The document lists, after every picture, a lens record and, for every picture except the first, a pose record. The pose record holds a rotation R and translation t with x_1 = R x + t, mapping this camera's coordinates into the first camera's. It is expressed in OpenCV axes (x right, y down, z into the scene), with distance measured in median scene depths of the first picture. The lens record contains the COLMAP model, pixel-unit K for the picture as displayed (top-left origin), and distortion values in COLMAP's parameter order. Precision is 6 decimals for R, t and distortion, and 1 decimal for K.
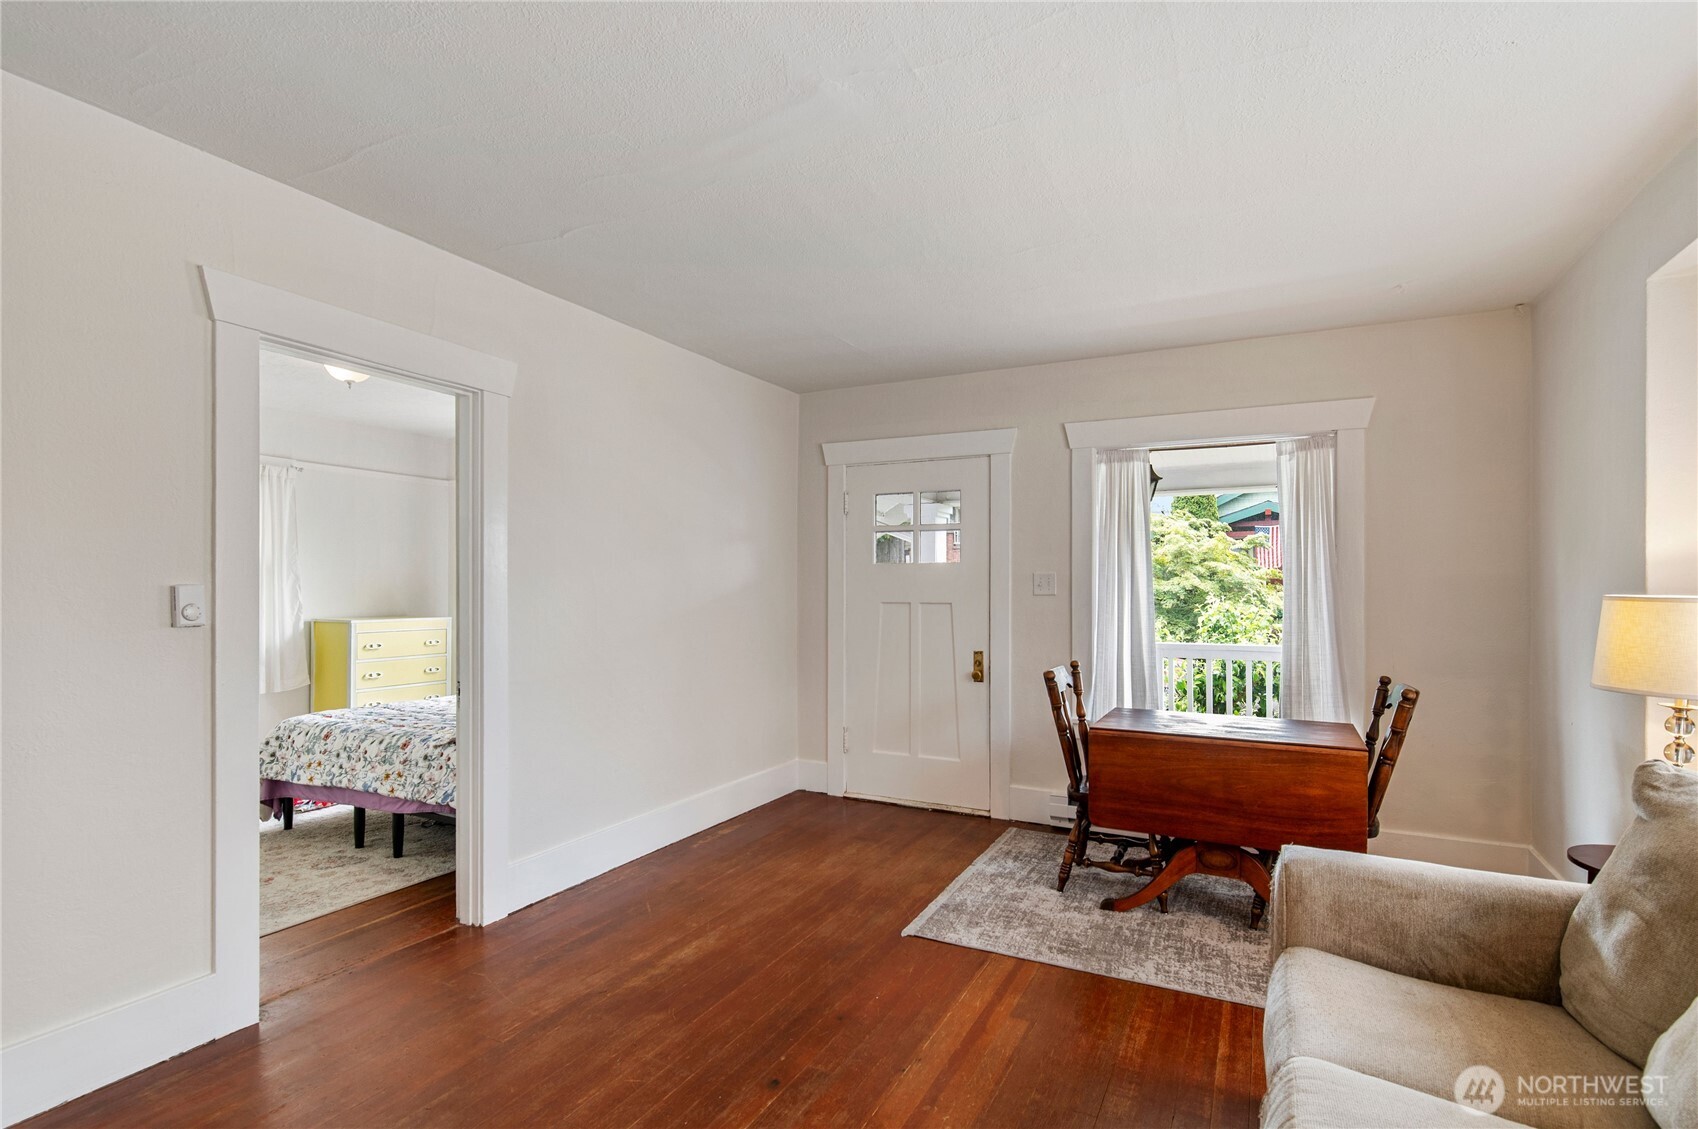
lens RADIAL K [[820.8, 0, 857.8], [0, 820.8, 596.2], [0, 0, 1]] dist [0.011846, -0.000352]
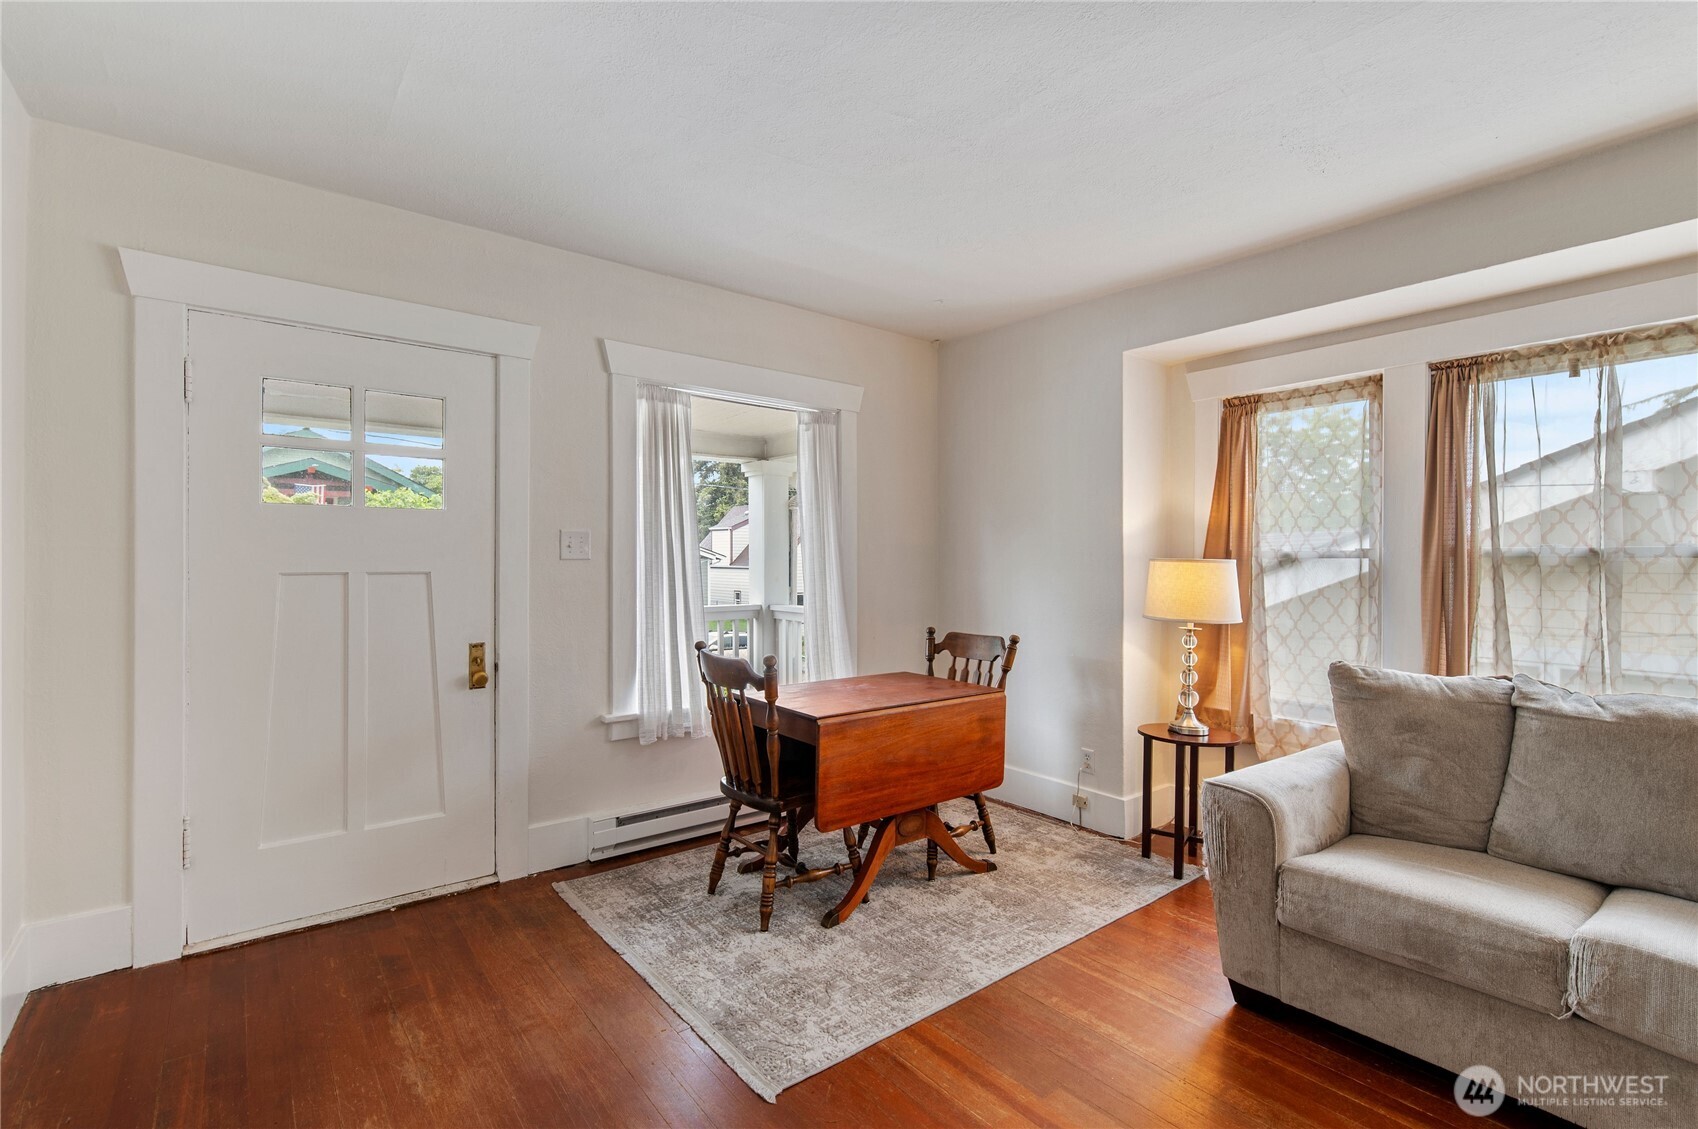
lens RADIAL K [[774.5, 0, 841.4], [0, 774.5, 561.3], [0, 0, 1]] dist [0.000264, 0.001305]
pose [[0.423642, -0.005389, 0.905814, -0.339673], [0.002401, 0.999985, 0.004827, -0.002829], [-0.905826, 0.000130, 0.423649, 0.521367]]
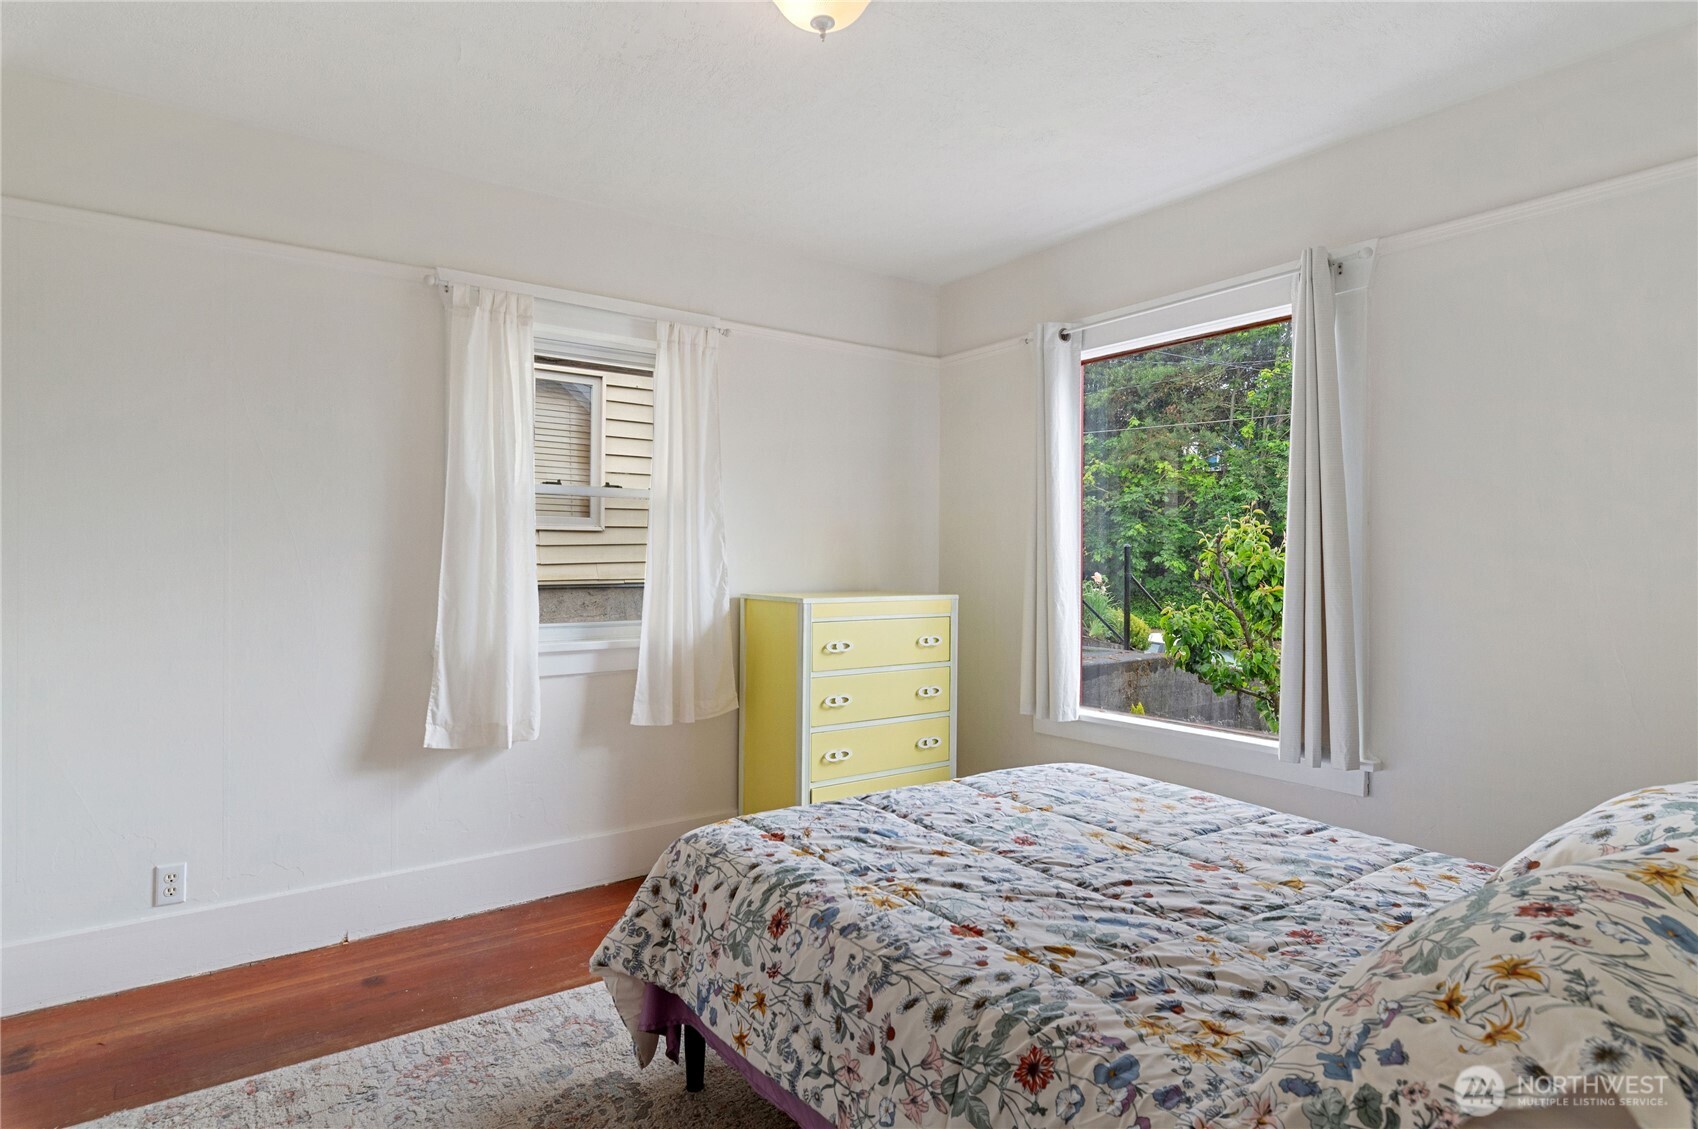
lens RADIAL K [[901.6, 0, 835.2], [0, 901.6, 552.4], [0, 0, 1]] dist [0.003938, -0.000777]
pose [[0.888174, -0.008164, -0.459434, -0.428916], [-0.000793, 0.999813, -0.019298, 0.014733], [0.459506, 0.017505, 0.888002, 0.643450]]
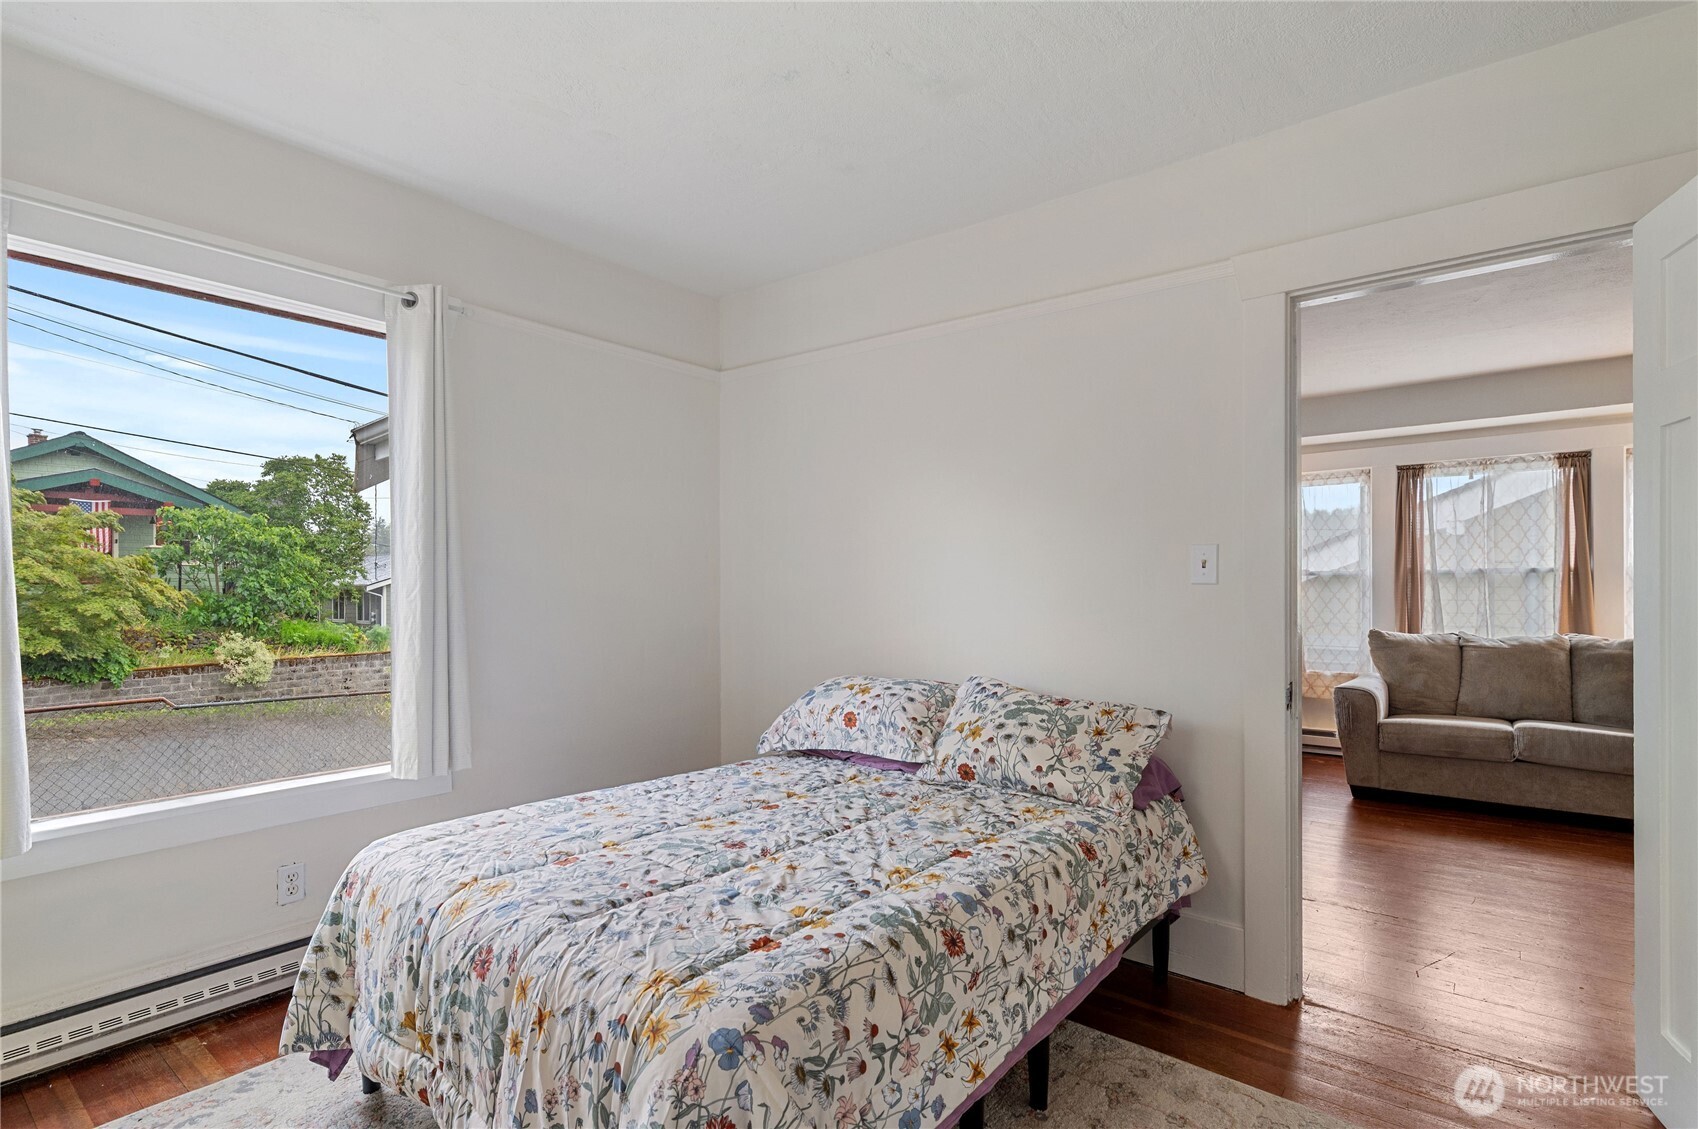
lens RADIAL K [[820.8, 0, 855.8], [0, 820.8, 589.0], [0, 0, 1]] dist [0.011846, -0.000352]
pose [[0.196023, -0.004611, 0.980588, -0.984835], [0.006015, 0.999976, 0.003500, 0.012742], [-0.980581, 0.005212, 0.196046, 0.949699]]
